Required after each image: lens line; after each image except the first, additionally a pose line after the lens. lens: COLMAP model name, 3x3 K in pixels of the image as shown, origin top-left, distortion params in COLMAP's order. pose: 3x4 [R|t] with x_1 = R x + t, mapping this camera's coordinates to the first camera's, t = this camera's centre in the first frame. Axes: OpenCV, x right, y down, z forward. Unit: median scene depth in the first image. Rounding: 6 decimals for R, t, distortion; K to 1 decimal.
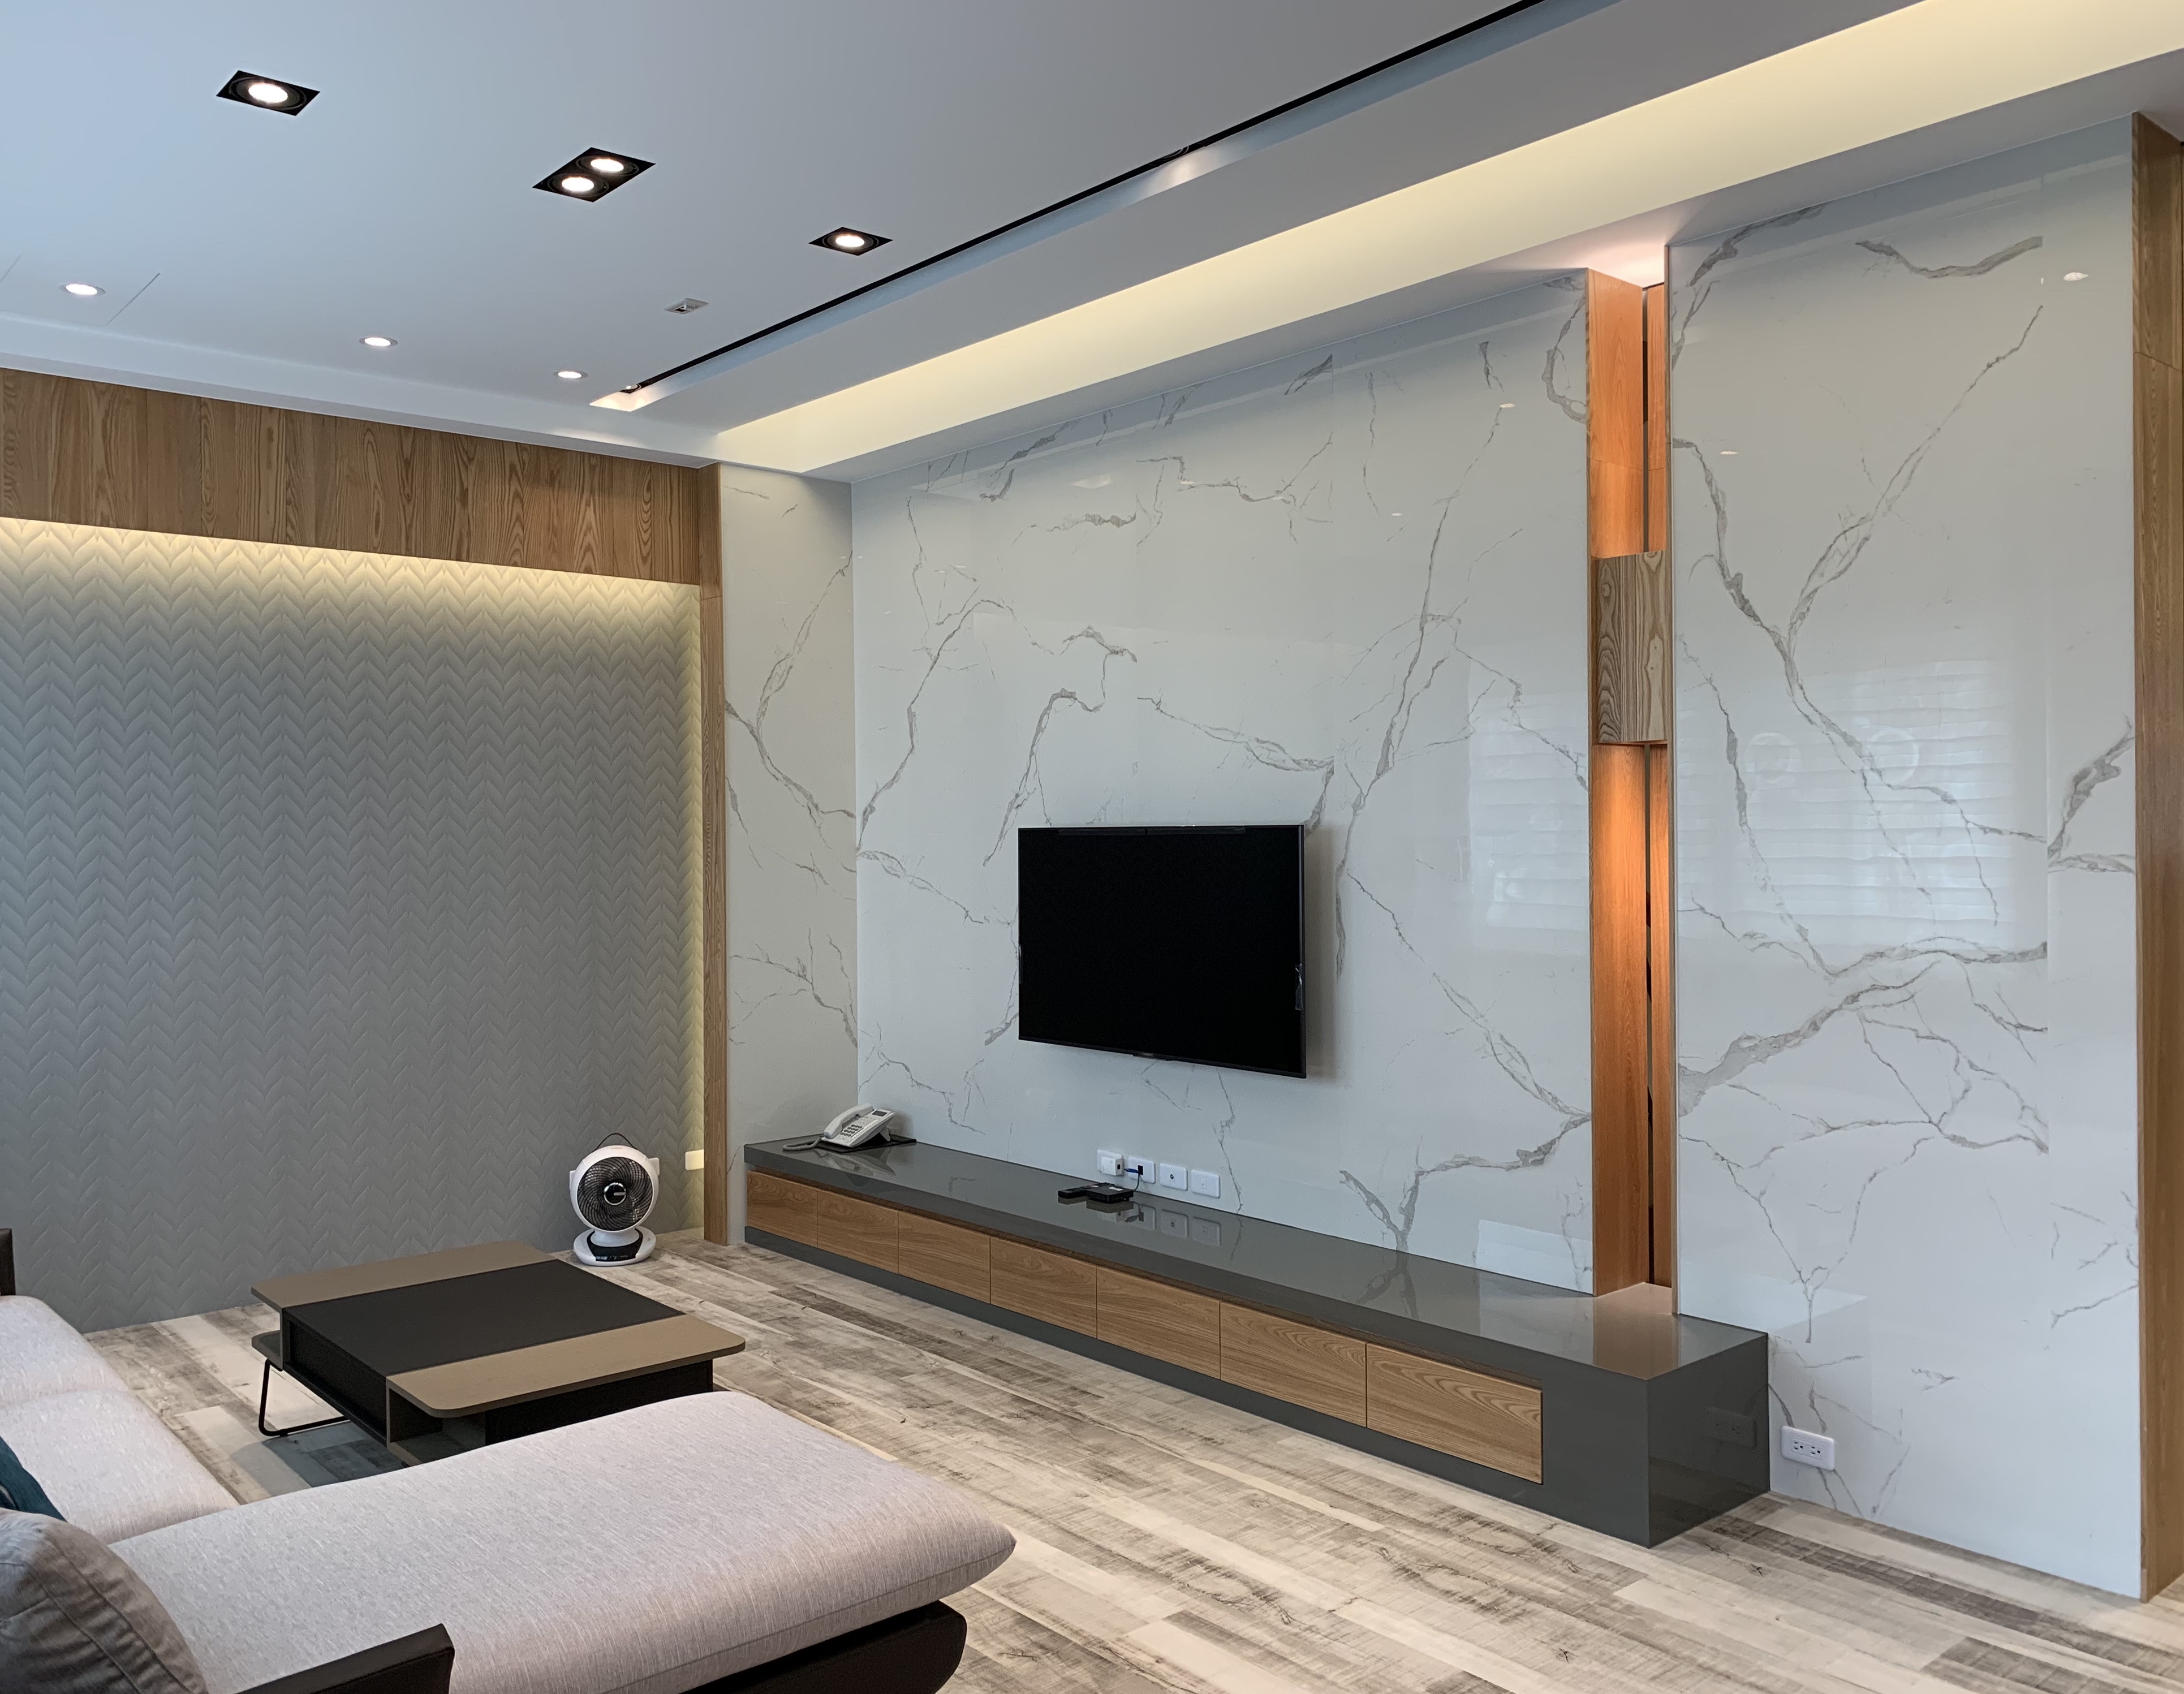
lens RADIAL K [[1746.6, 0, 1024.8], [0, 1746.6, 841.8], [0, 0, 1]] dist [0.004735, 0.003346]
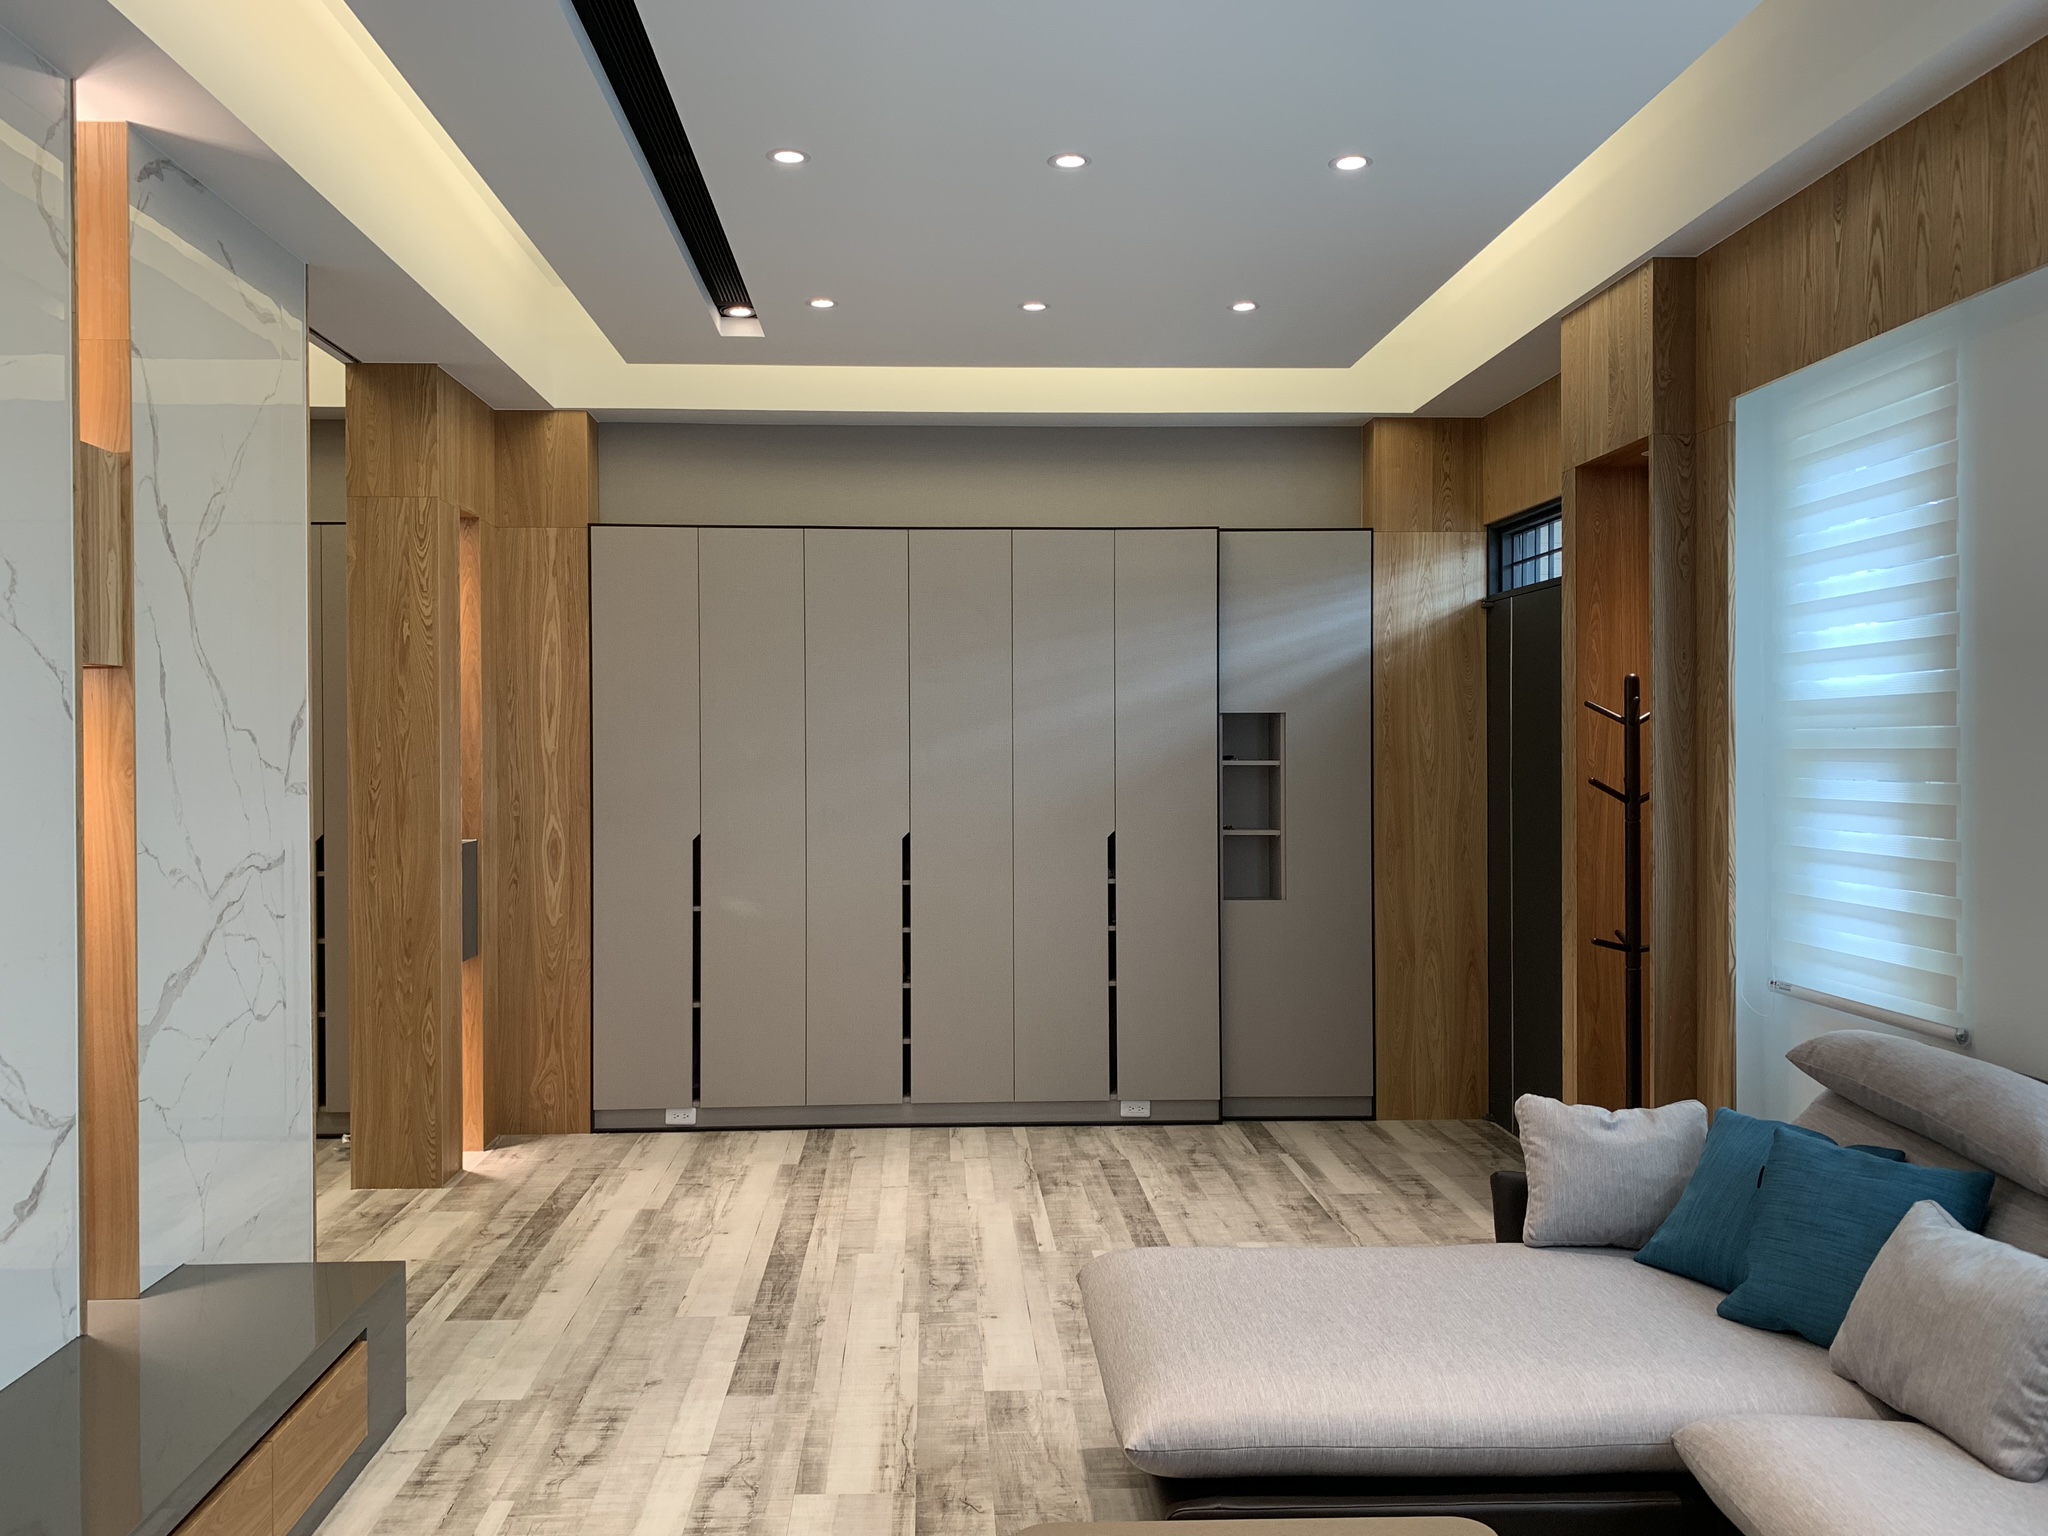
lens RADIAL K [[1568.4, 0, 1003.8], [0, 1568.4, 755.7], [0, 0, 1]] dist [0.014069, -0.008138]
pose [[-0.800083, 0.006235, 0.599857, -0.469863], [0.010663, 0.999936, 0.003829, -0.010426], [-0.599794, 0.009460, -0.800098, 1.346118]]
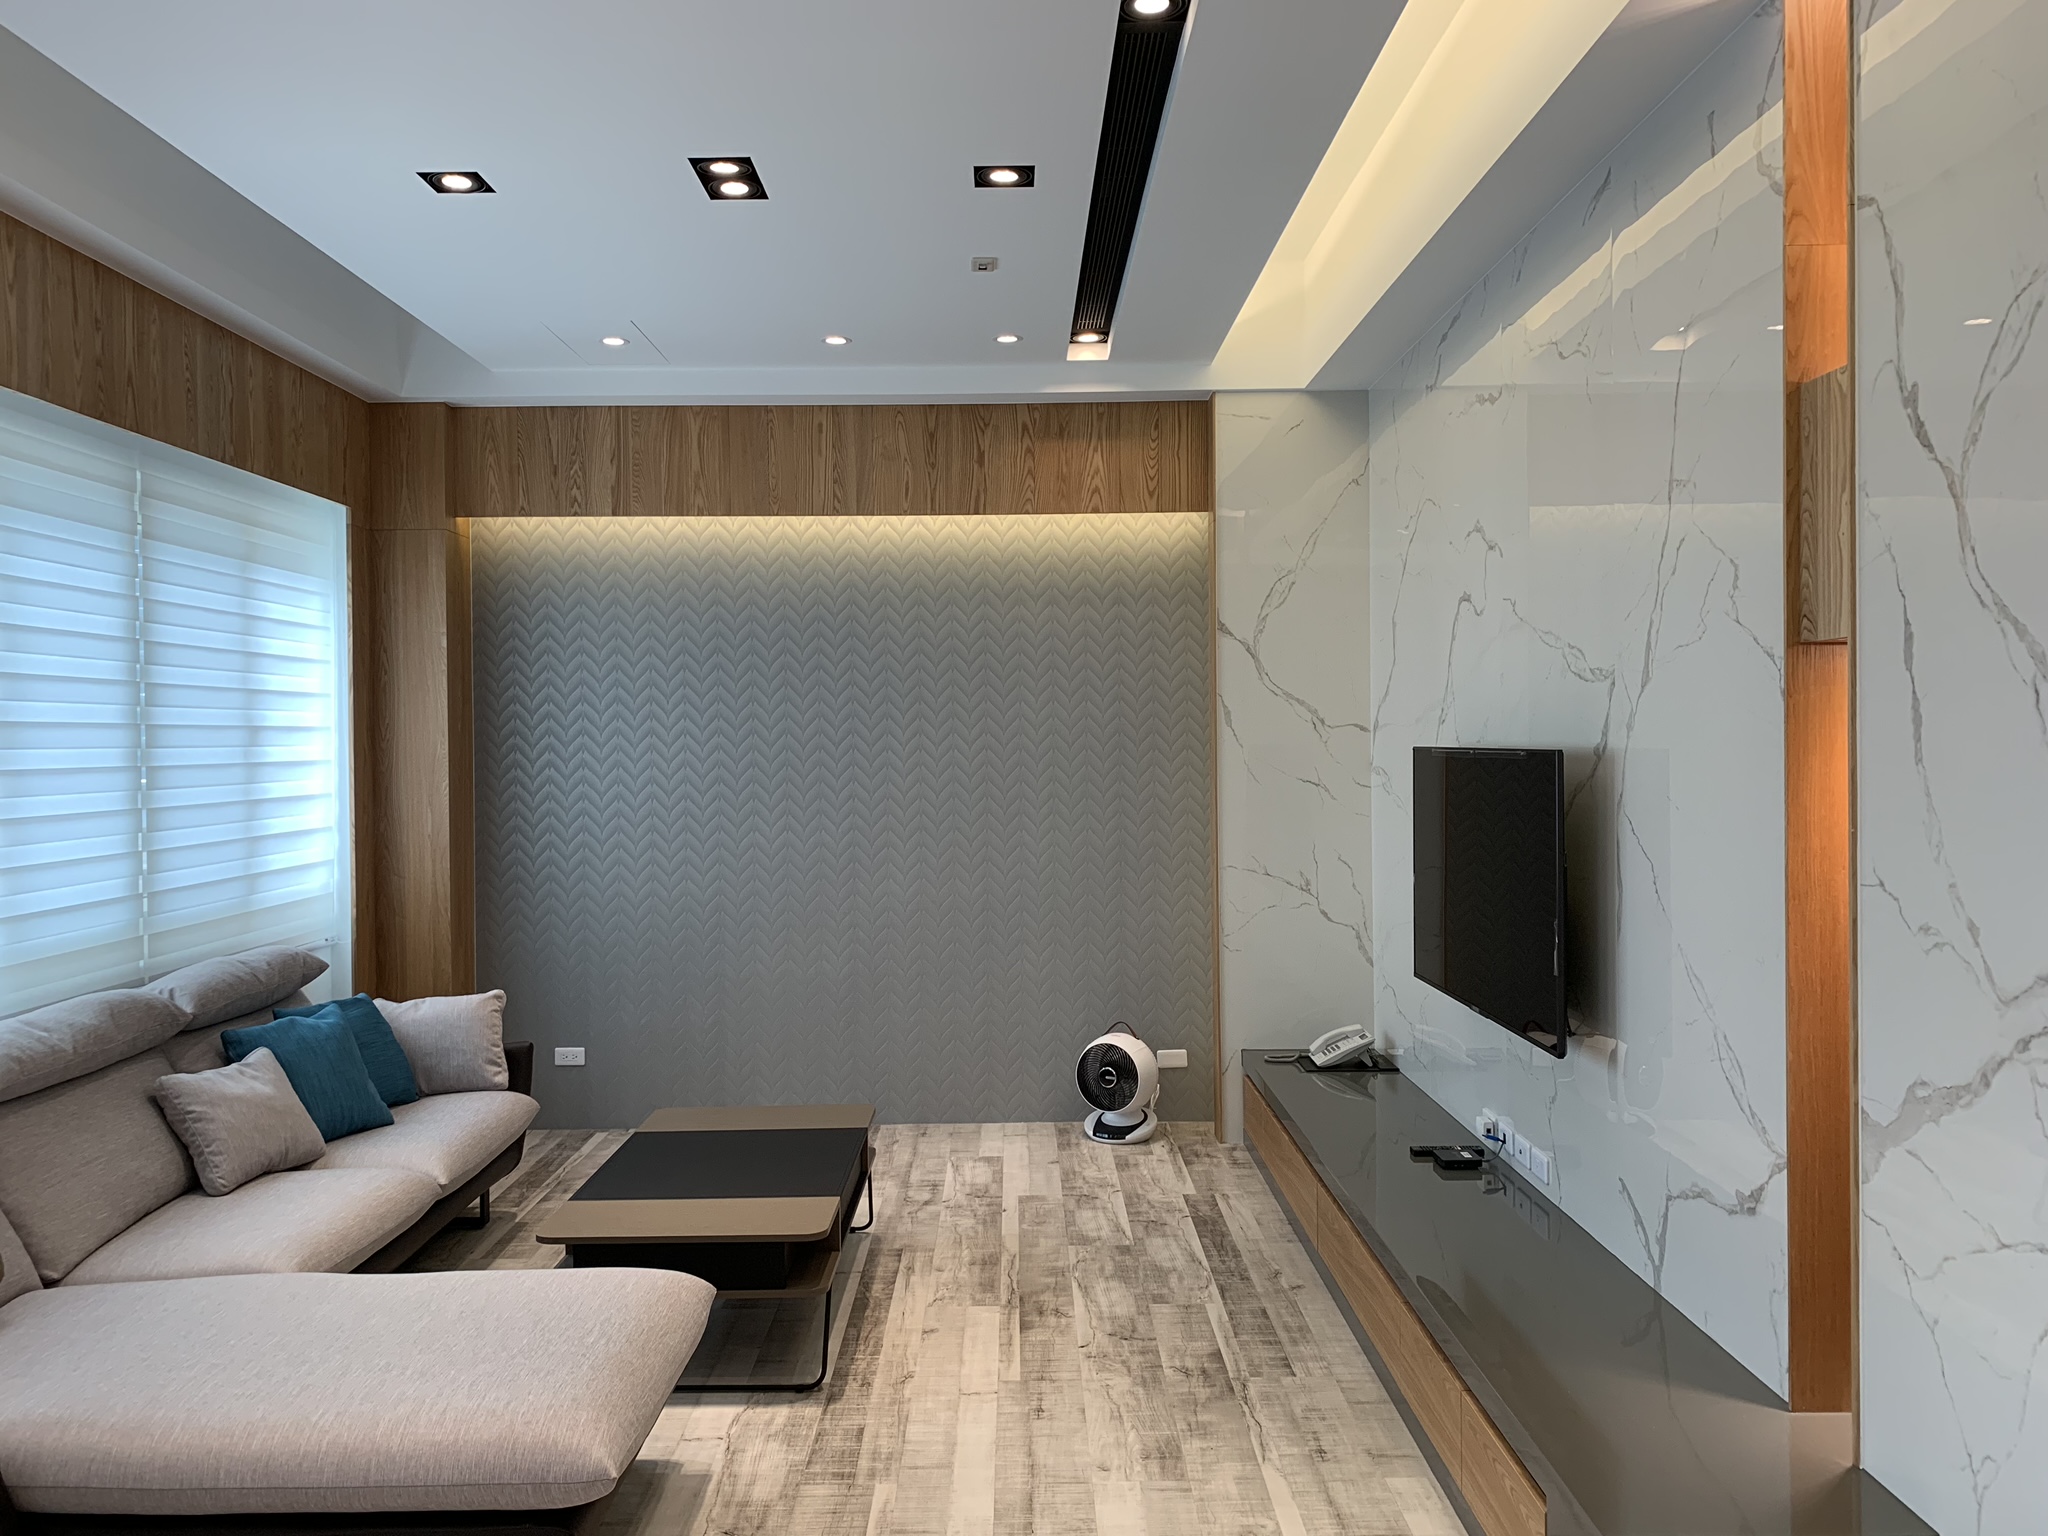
lens RADIAL K [[1568.4, 0, 1003.8], [0, 1568.4, 755.7], [0, 0, 1]] dist [0.014069, -0.008138]
pose [[0.765391, 0.006801, -0.643529, 0.499468], [0.001221, 0.999927, 0.012020, -0.018685], [0.643564, -0.009986, 0.765327, 0.300736]]
